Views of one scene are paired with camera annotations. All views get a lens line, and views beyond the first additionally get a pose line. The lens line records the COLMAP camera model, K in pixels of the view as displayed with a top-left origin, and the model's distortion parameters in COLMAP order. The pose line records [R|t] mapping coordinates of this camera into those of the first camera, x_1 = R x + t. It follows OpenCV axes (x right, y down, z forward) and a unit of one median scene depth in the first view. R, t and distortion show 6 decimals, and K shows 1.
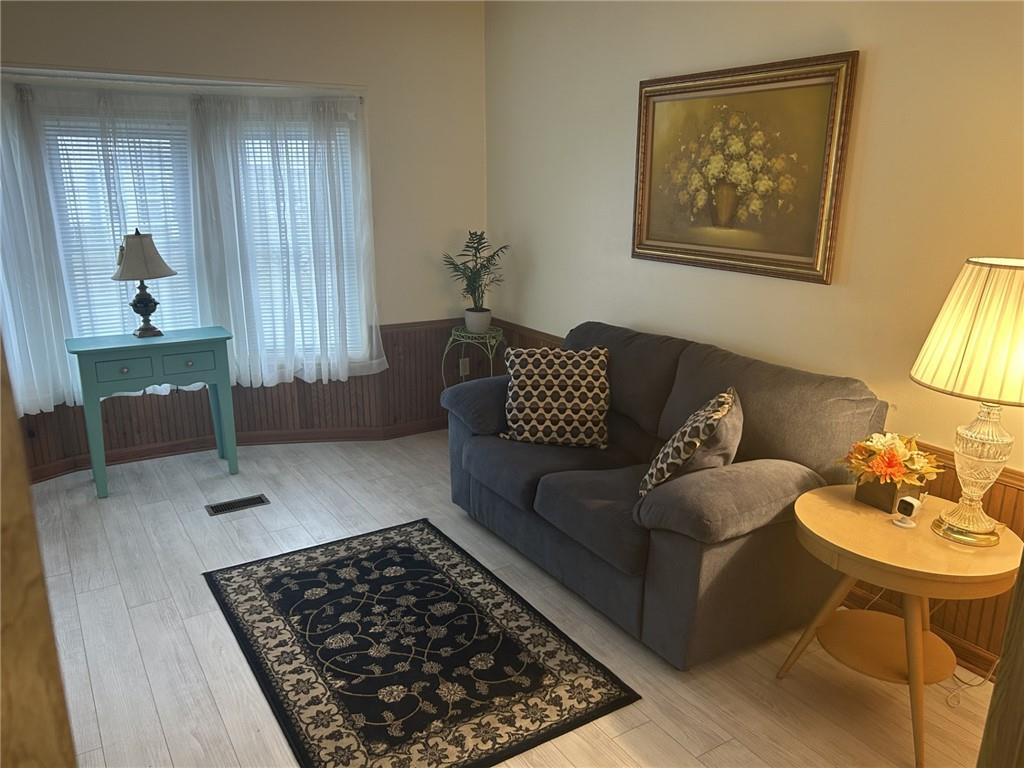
lens RADIAL K [[769.3, 0, 505.3], [0, 769.3, 389.5], [0, 0, 1]] dist [0.055063, -0.055762]
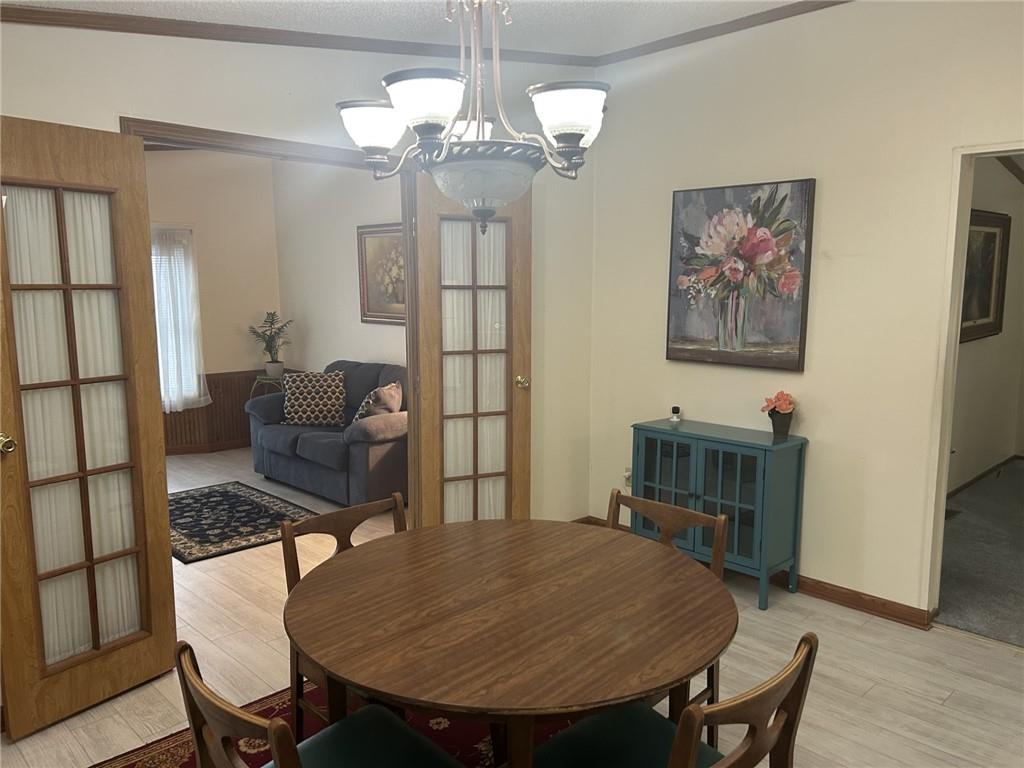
lens RADIAL K [[769.3, 0, 513.1], [0, 769.3, 379.3], [0, 0, 1]] dist [0.055063, -0.055762]
pose [[0.976298, -0.037054, 0.213234, 0.146473], [0.066856, 0.988683, -0.134297, 0.249305], [-0.205845, 0.145370, 0.967727, -0.861331]]
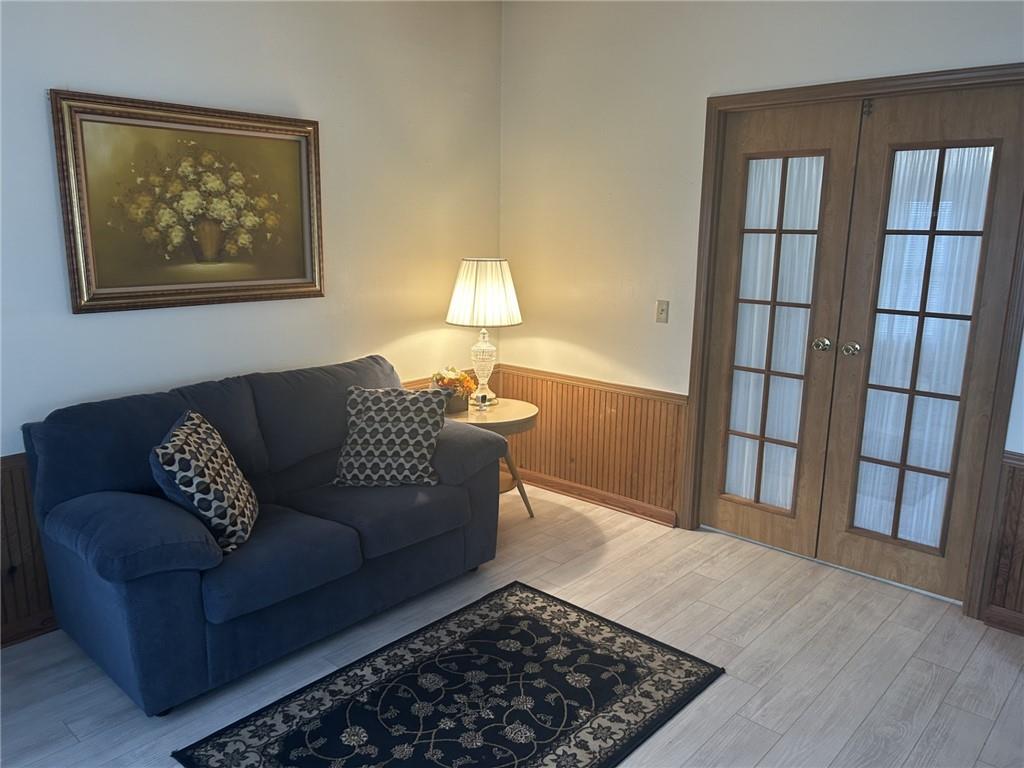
lens RADIAL K [[769.3, 0, 505.5], [0, 769.3, 385.5], [0, 0, 1]] dist [0.055063, -0.055762]
pose [[-0.258259, -0.221467, 0.940348, -0.822609], [0.242301, 0.927408, 0.284966, -0.263156], [-0.935196, 0.301442, -0.185850, 0.903893]]
